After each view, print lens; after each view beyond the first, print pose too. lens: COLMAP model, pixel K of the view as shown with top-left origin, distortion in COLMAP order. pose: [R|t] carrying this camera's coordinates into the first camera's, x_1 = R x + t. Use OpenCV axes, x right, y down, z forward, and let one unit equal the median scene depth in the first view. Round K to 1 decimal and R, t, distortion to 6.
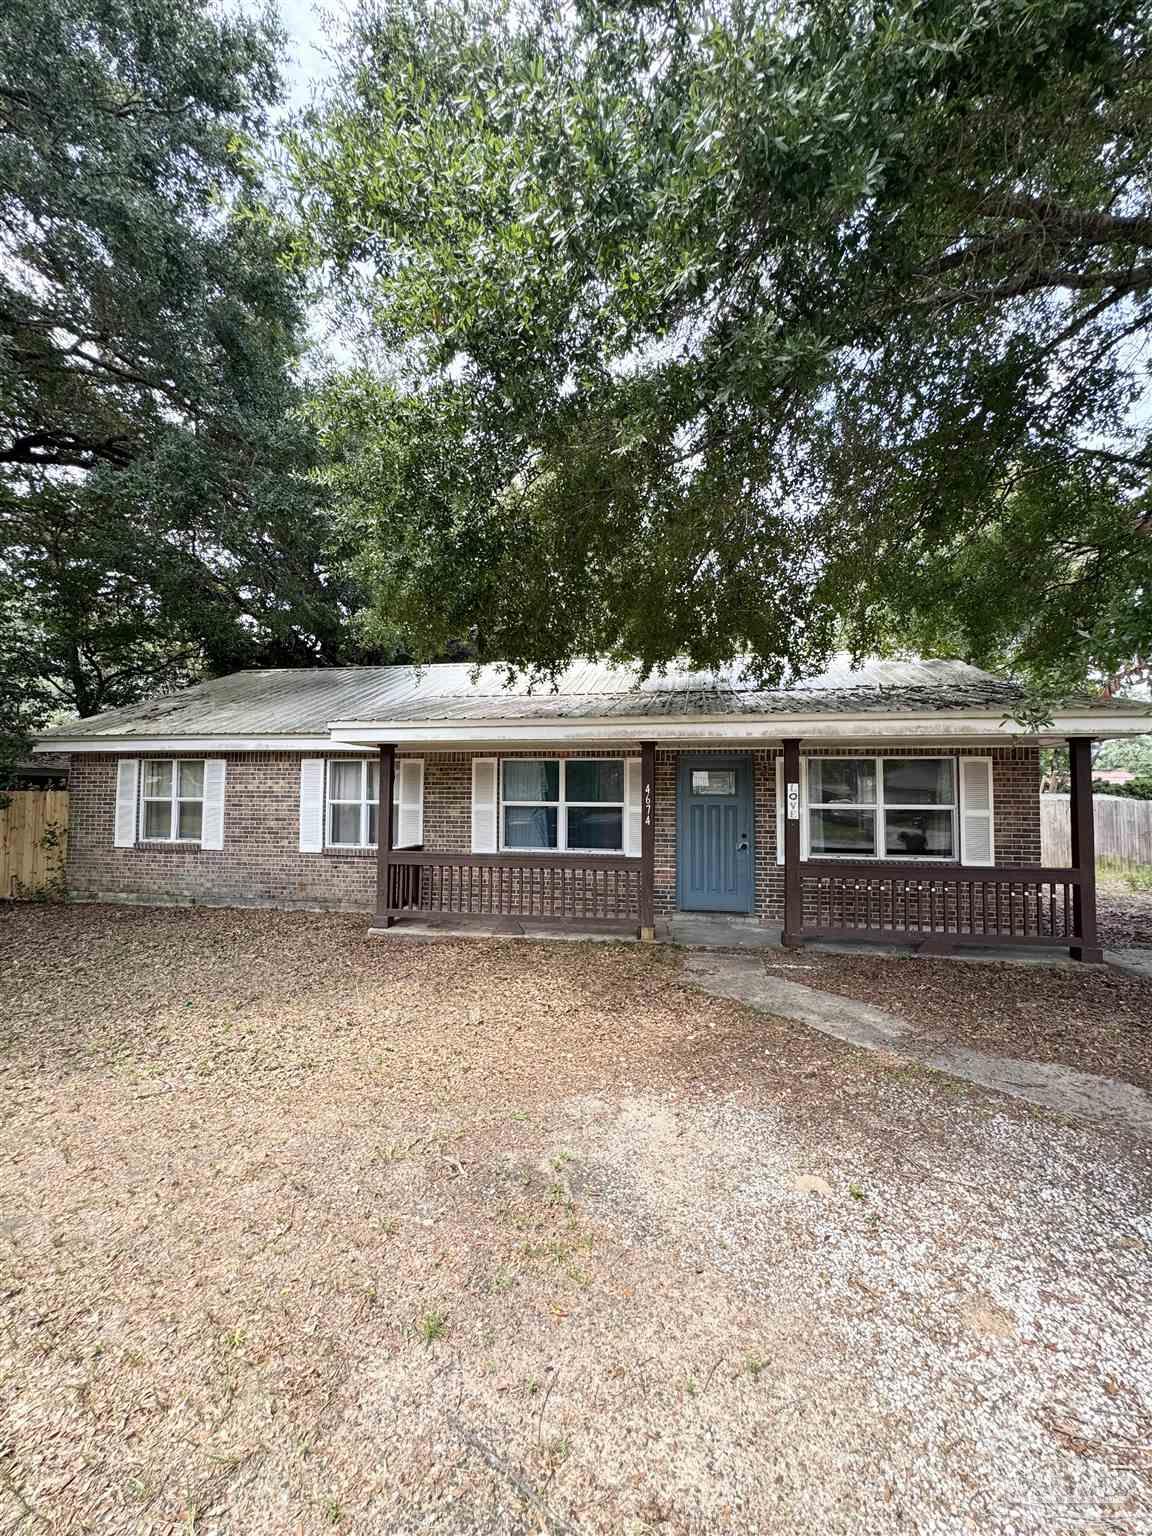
lens RADIAL K [[615.4, 0, 573.5], [0, 615.4, 767.7], [0, 0, 1]] dist [-0.004249, -0.000016]
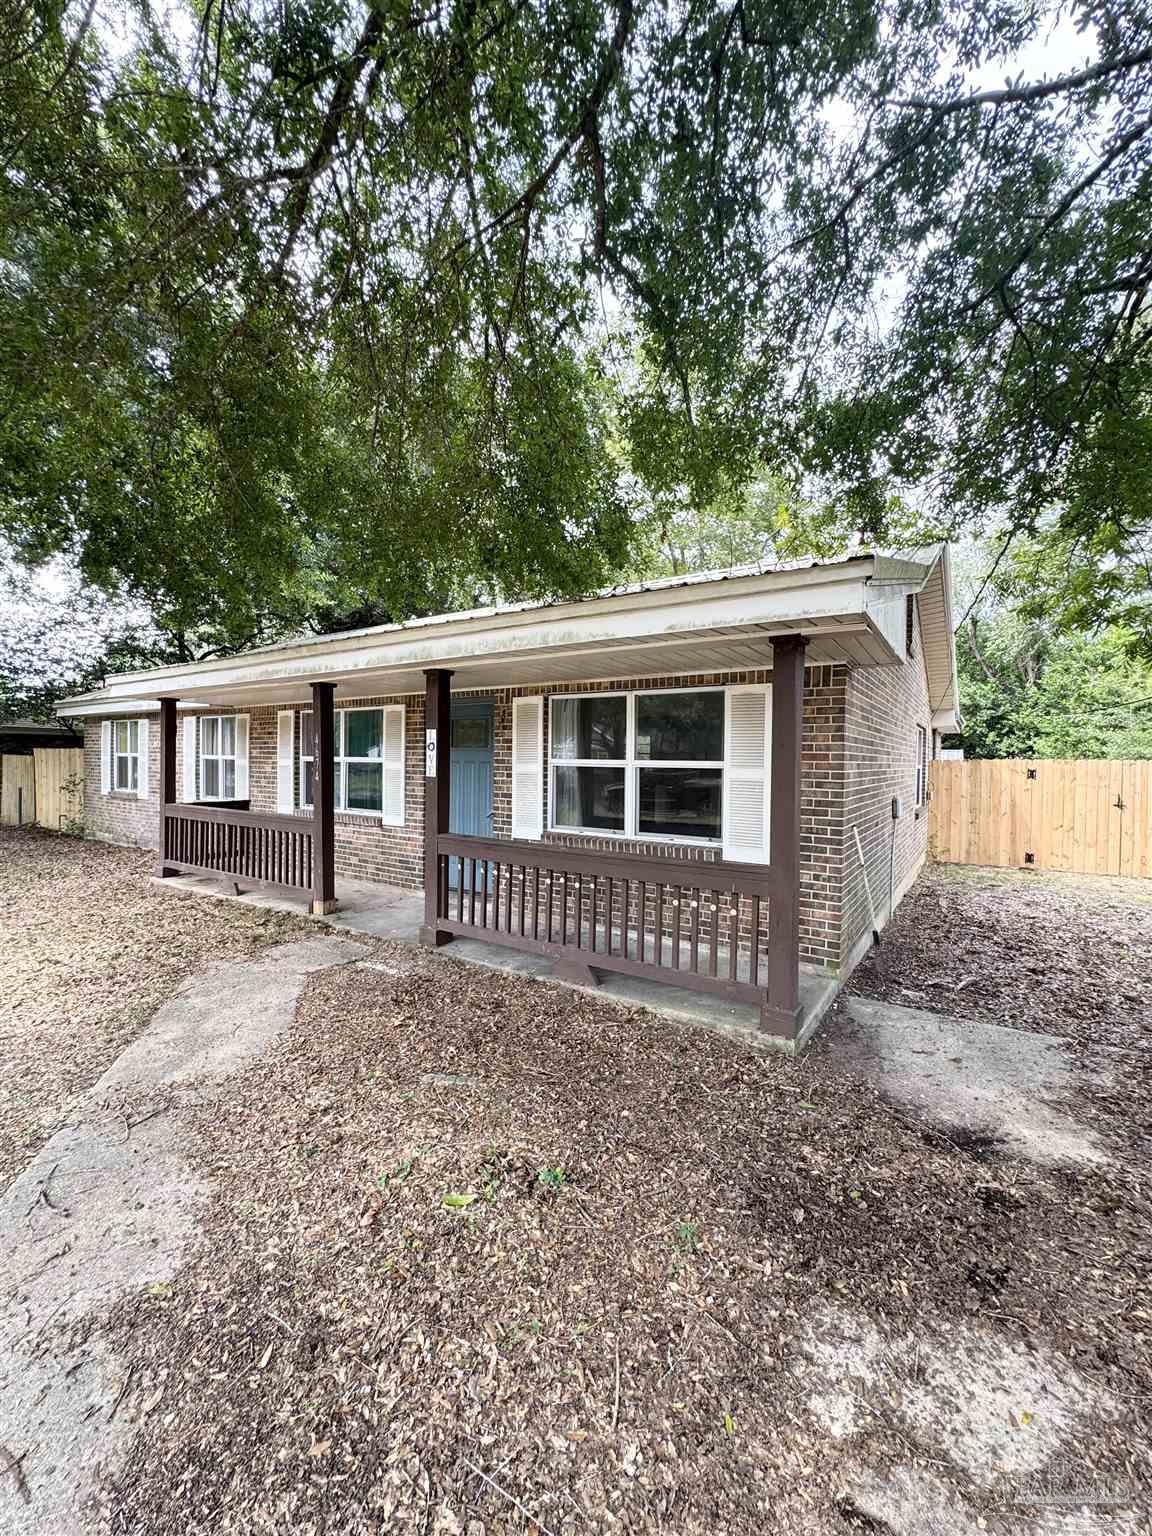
lens RADIAL K [[615.4, 0, 576.0], [0, 615.4, 769.5], [0, 0, 1]] dist [-0.004249, -0.000016]
pose [[0.919051, 0.010485, -0.393999, 0.753492], [0.013636, 0.998202, 0.058371, 0.029789], [0.393902, -0.059018, 0.917256, 0.348363]]
